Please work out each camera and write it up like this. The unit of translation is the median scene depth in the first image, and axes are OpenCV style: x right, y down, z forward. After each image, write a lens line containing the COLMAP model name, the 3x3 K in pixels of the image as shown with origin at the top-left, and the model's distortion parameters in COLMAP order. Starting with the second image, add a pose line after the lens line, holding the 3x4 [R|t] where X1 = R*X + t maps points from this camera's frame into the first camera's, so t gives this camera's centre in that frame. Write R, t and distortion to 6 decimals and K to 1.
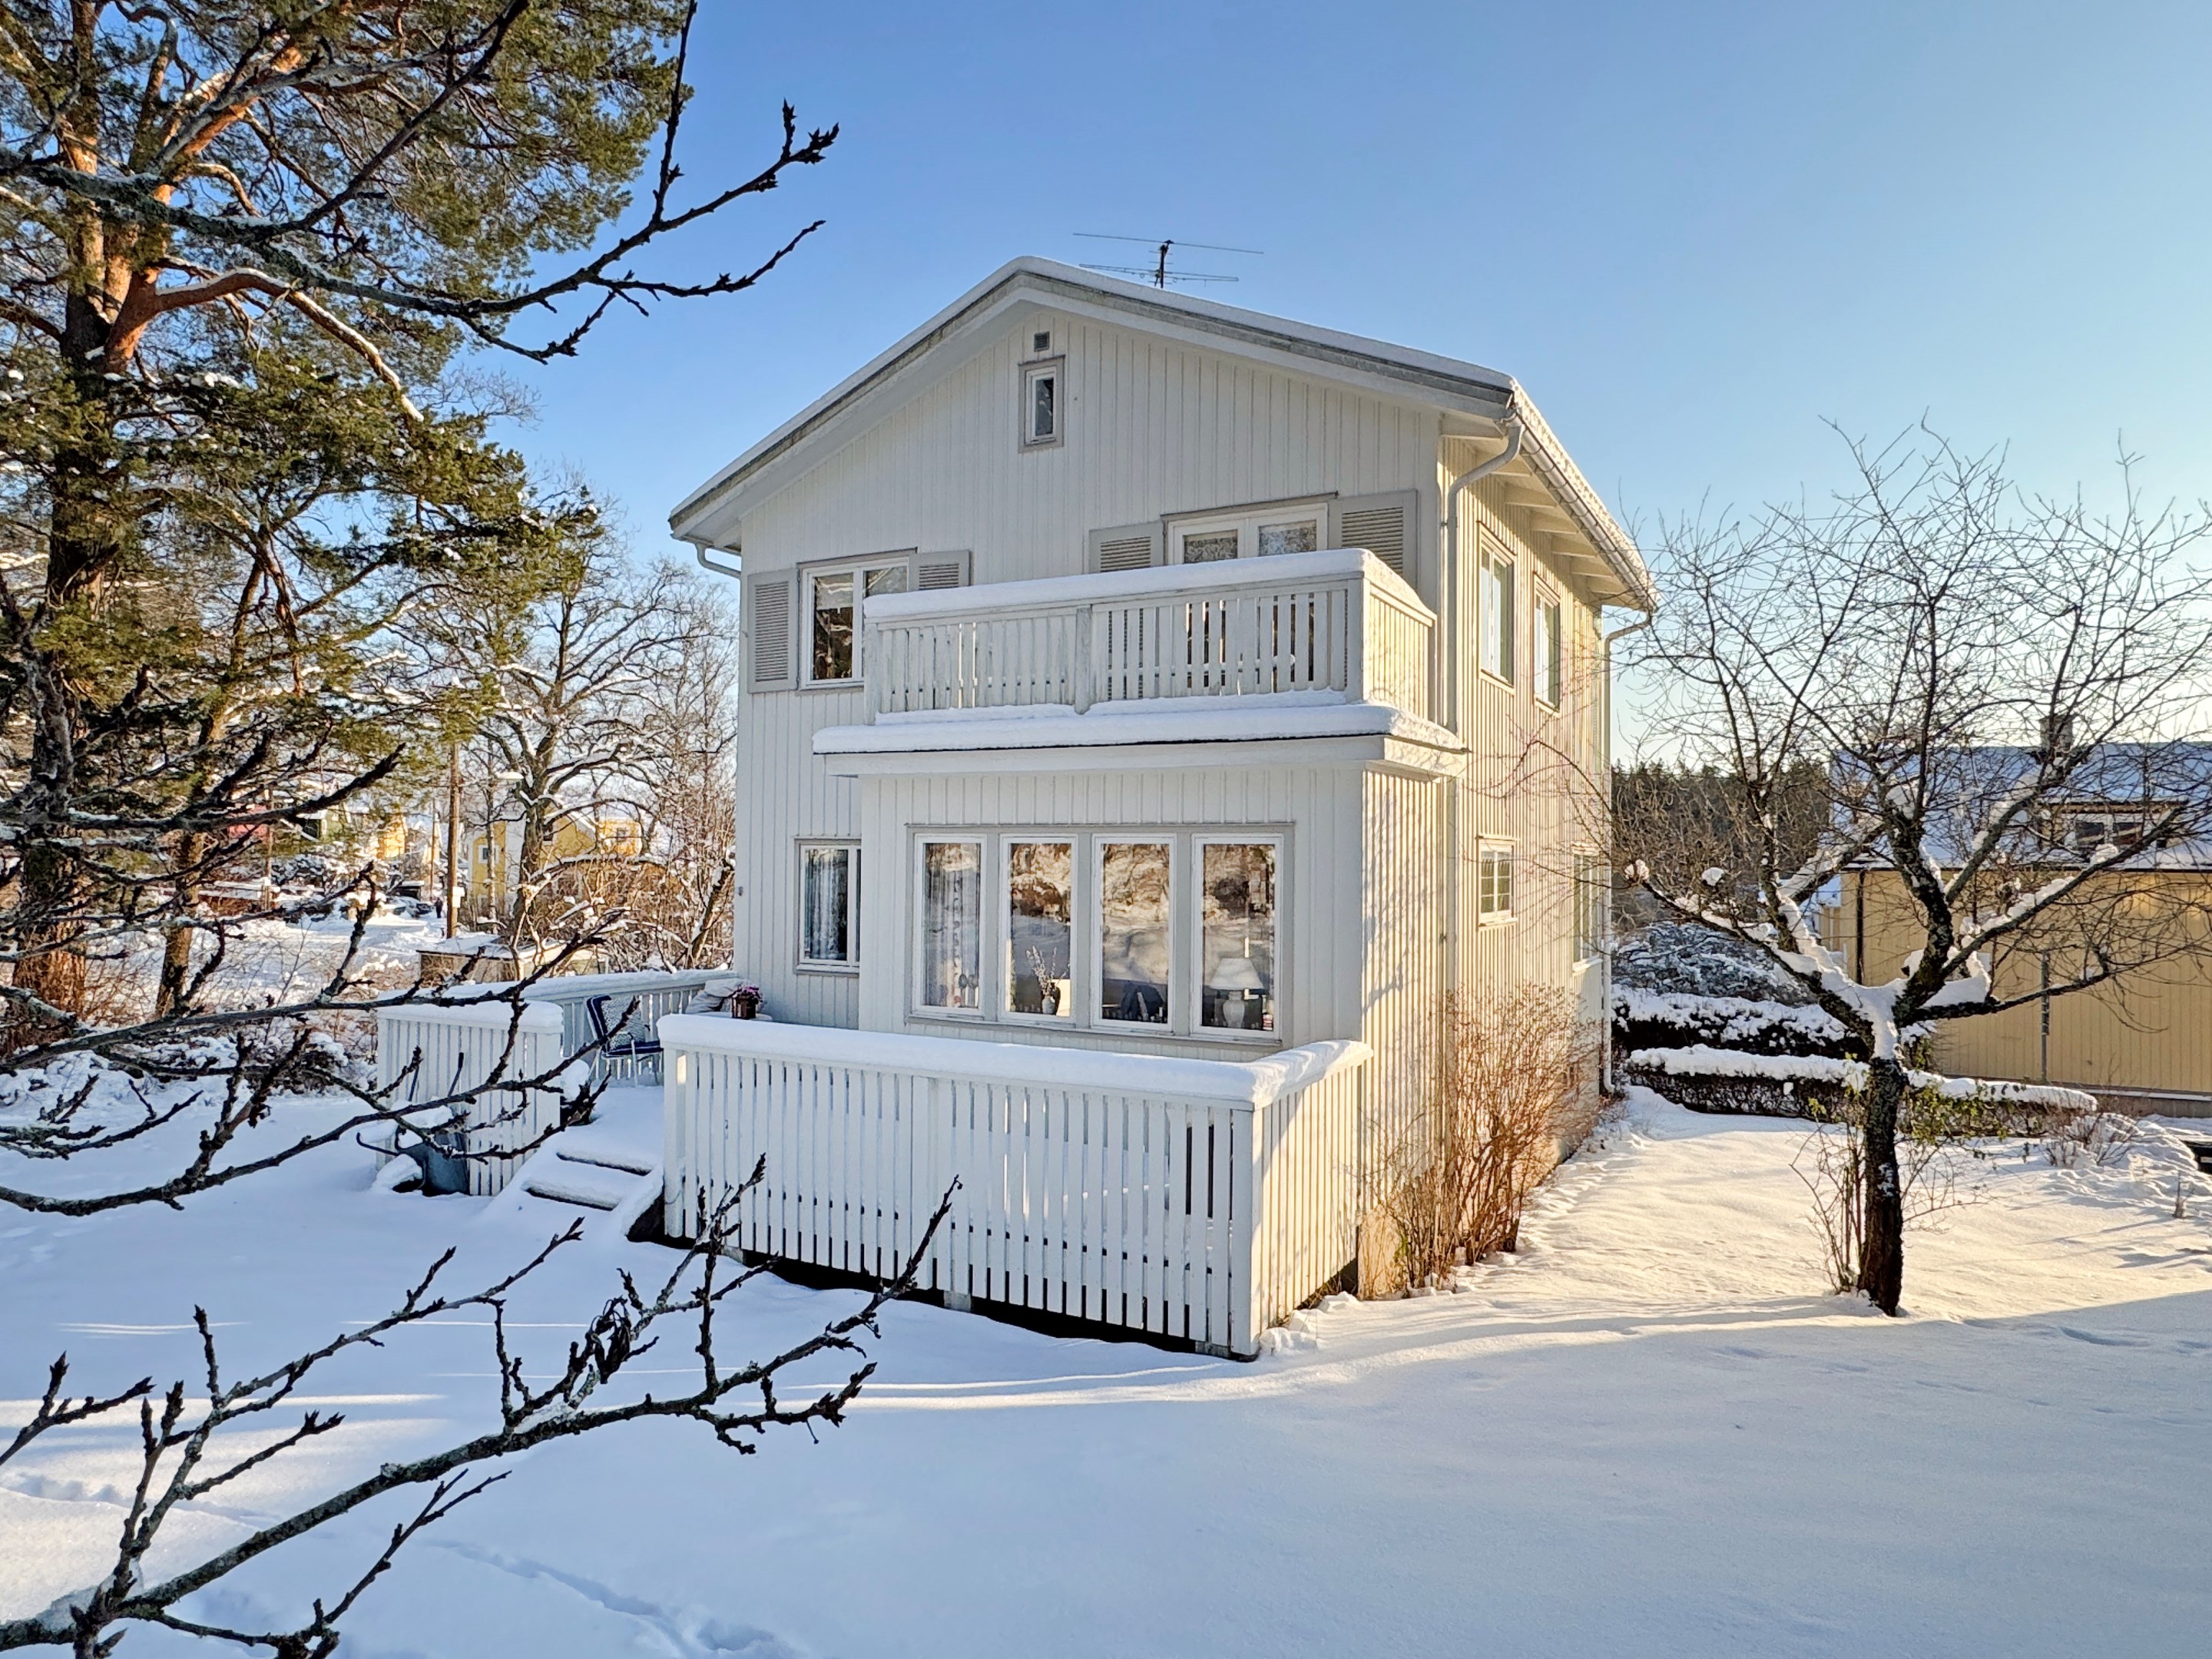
lens RADIAL K [[1407.2, 0, 1103.3], [0, 1407.2, 831.8], [0, 0, 1]] dist [-0.070106, -0.000026]
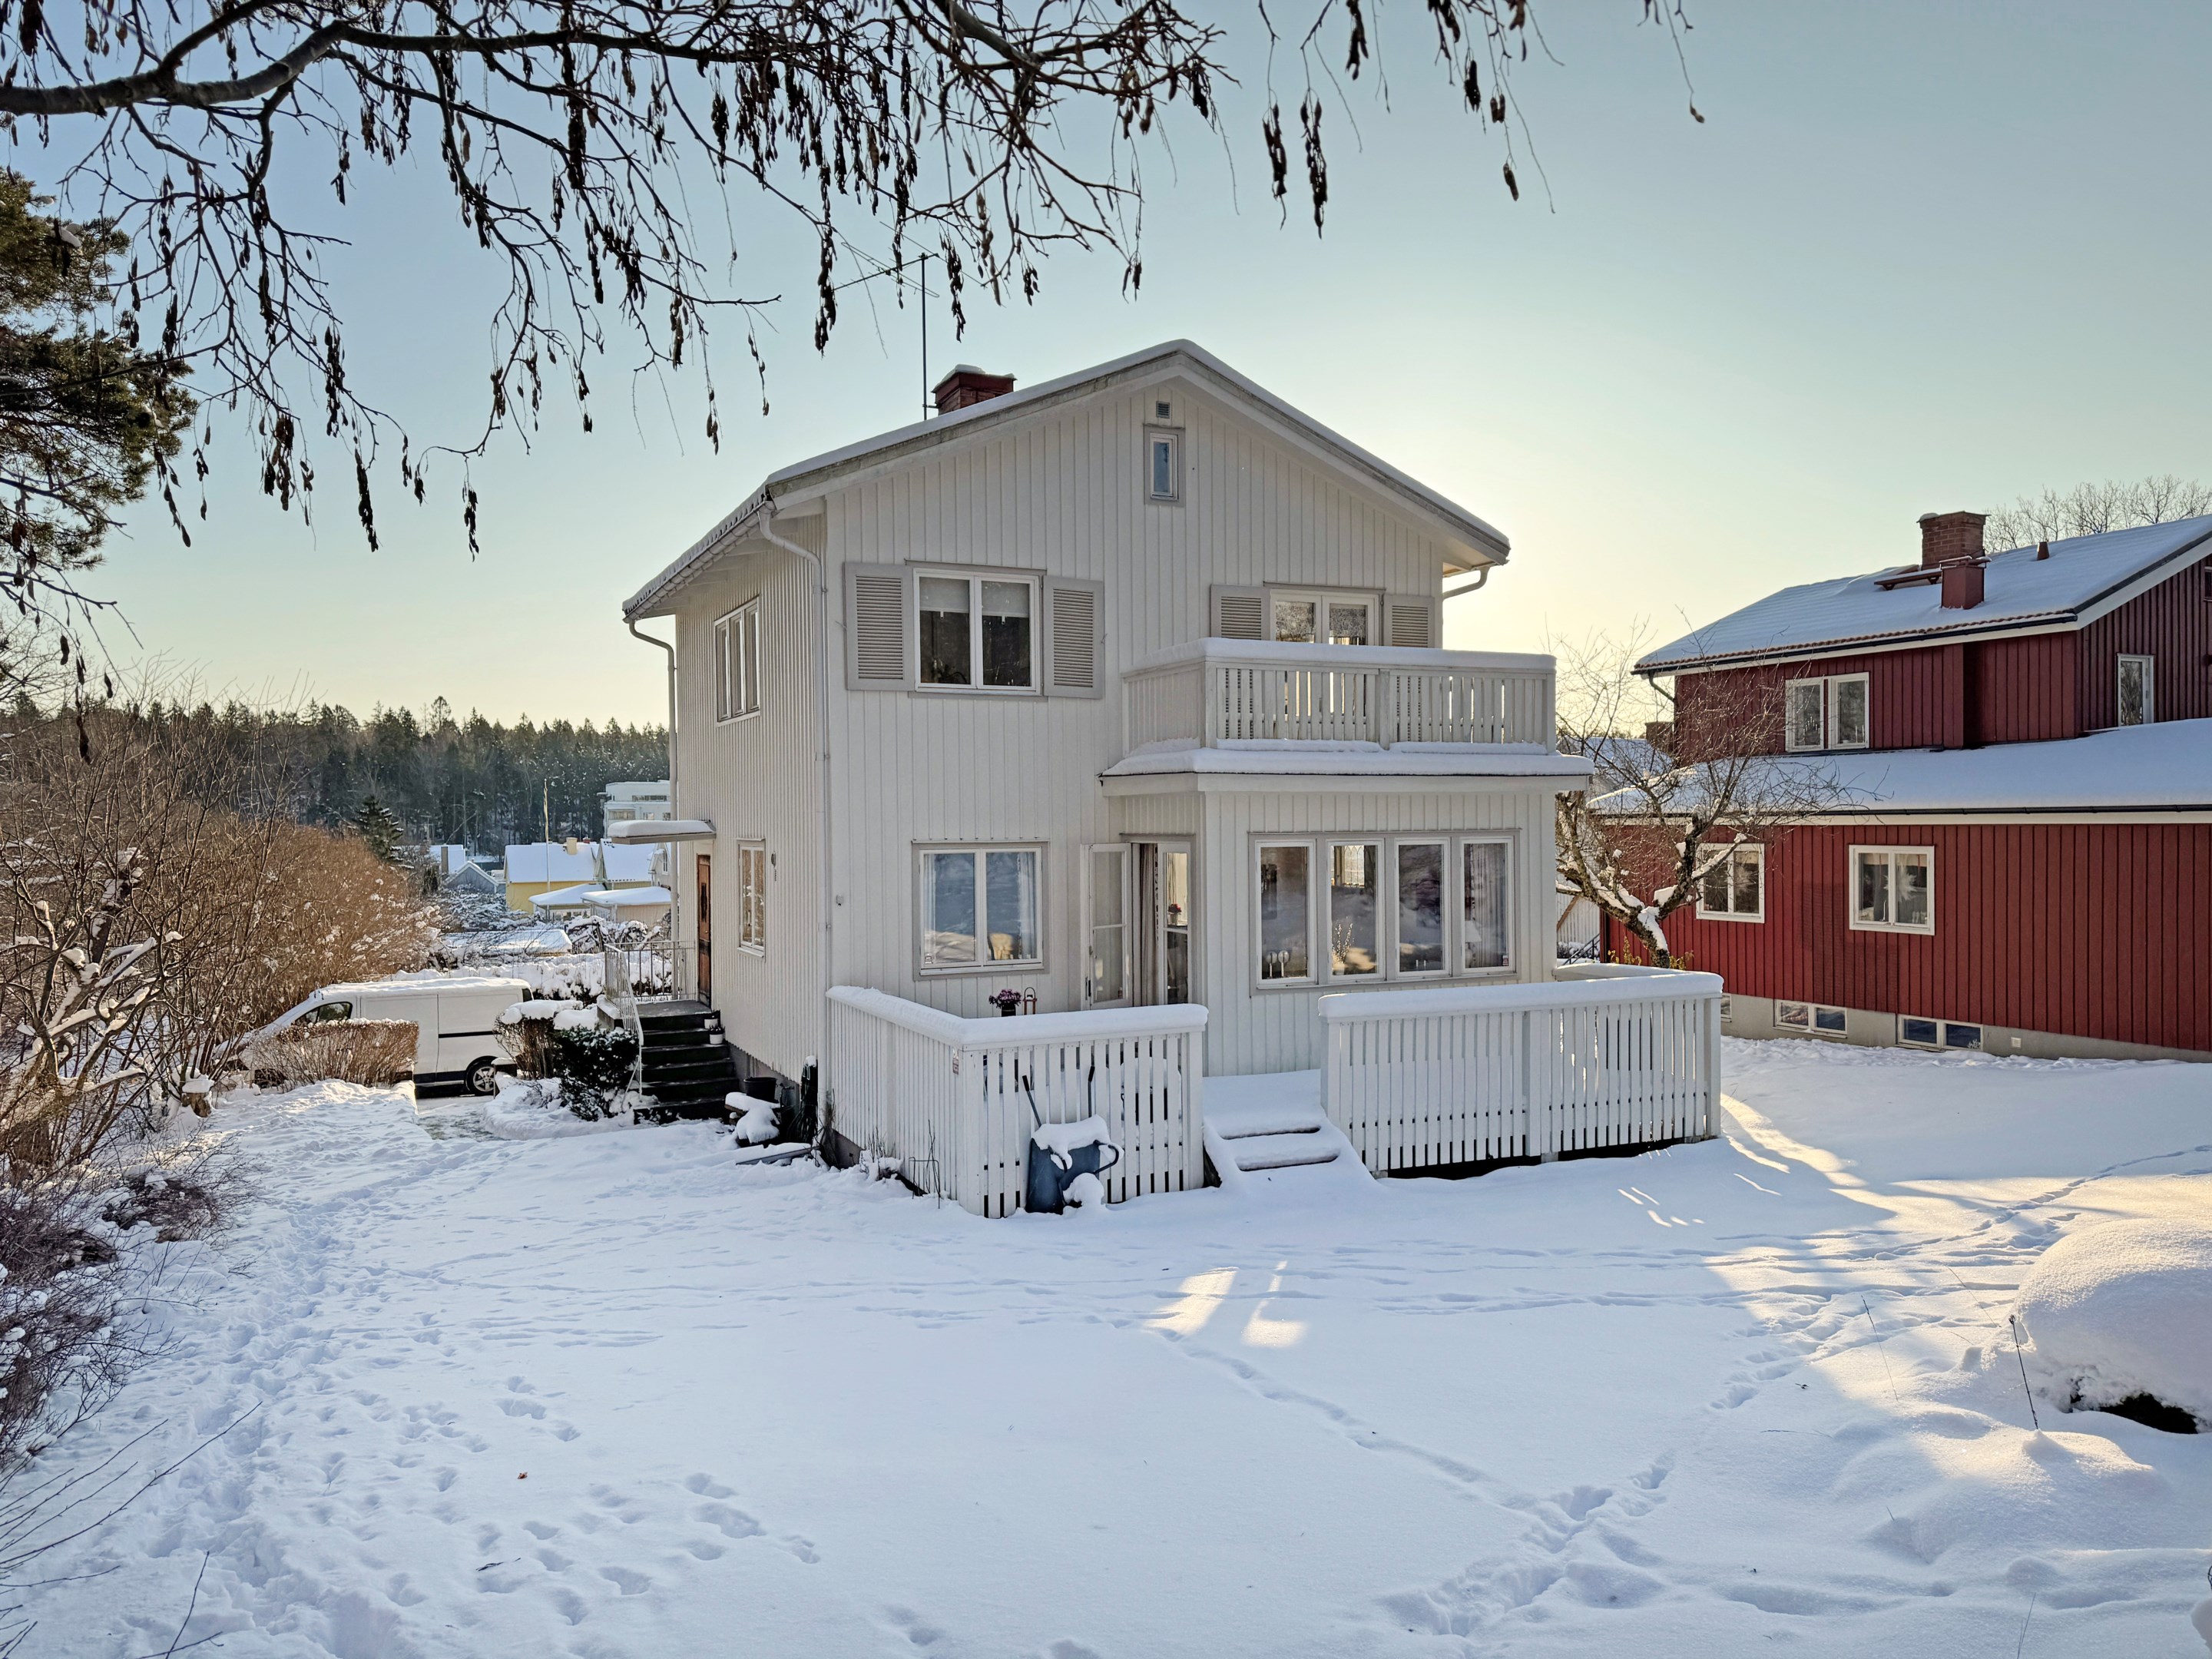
lens RADIAL K [[1549.6, 0, 1101.9], [0, 1549.6, 833.6], [0, 0, 1]] dist [0.031019, -0.029327]
pose [[0.595915, -0.019956, 0.802799, -1.117604], [-0.004049, 0.999604, 0.027854, -0.034522], [-0.803037, -0.019850, 0.595598, 0.263417]]
